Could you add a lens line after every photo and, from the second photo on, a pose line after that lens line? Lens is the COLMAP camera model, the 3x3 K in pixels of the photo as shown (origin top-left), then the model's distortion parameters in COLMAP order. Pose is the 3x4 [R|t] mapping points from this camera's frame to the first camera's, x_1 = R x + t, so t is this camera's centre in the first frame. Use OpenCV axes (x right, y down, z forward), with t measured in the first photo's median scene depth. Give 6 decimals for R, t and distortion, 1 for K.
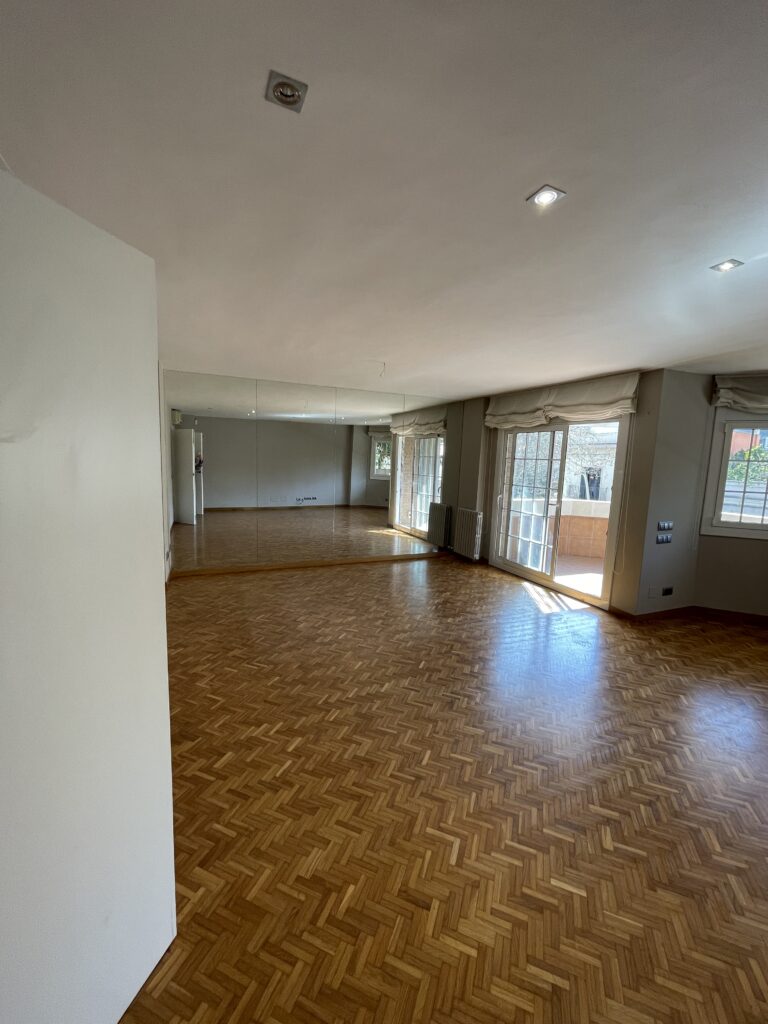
lens RADIAL K [[415.5, 0, 382.9], [0, 415.5, 513.8], [0, 0, 1]] dist [-0.002652, -0.000020]
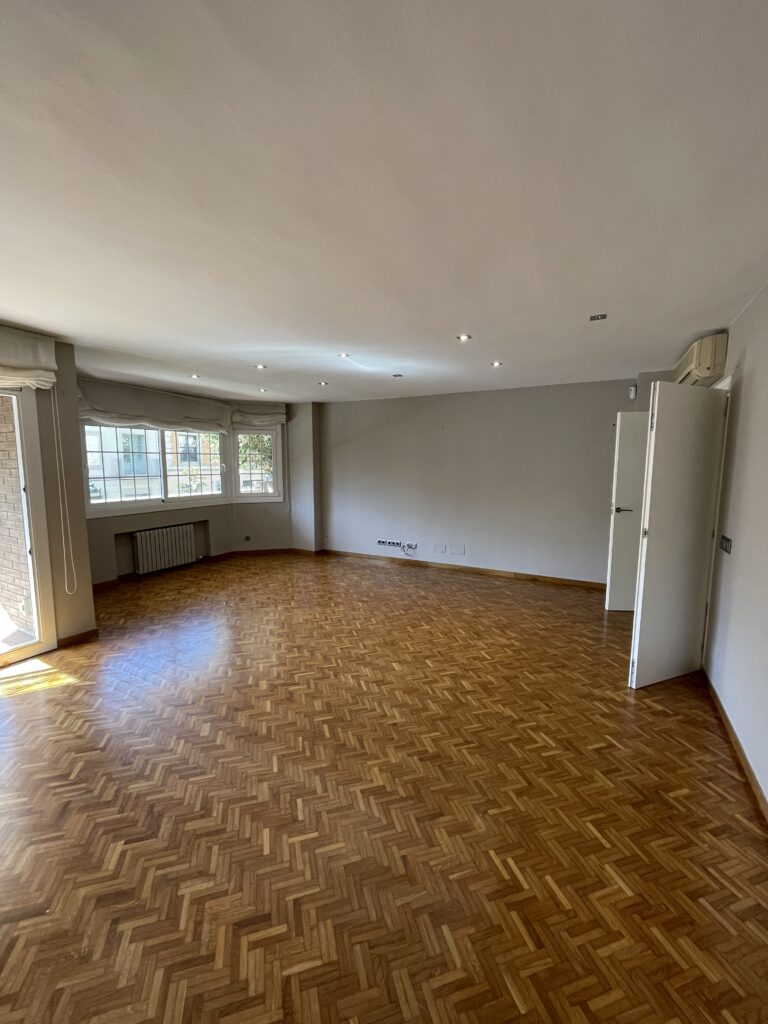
lens RADIAL K [[415.5, 0, 382.5], [0, 415.5, 511.0], [0, 0, 1]] dist [-0.002652, -0.000020]
pose [[-0.612522, -0.126598, 0.780250, -0.647586], [0.078616, 0.972440, 0.219498, -0.219355], [-0.786534, 0.195787, -0.585688, 1.563914]]
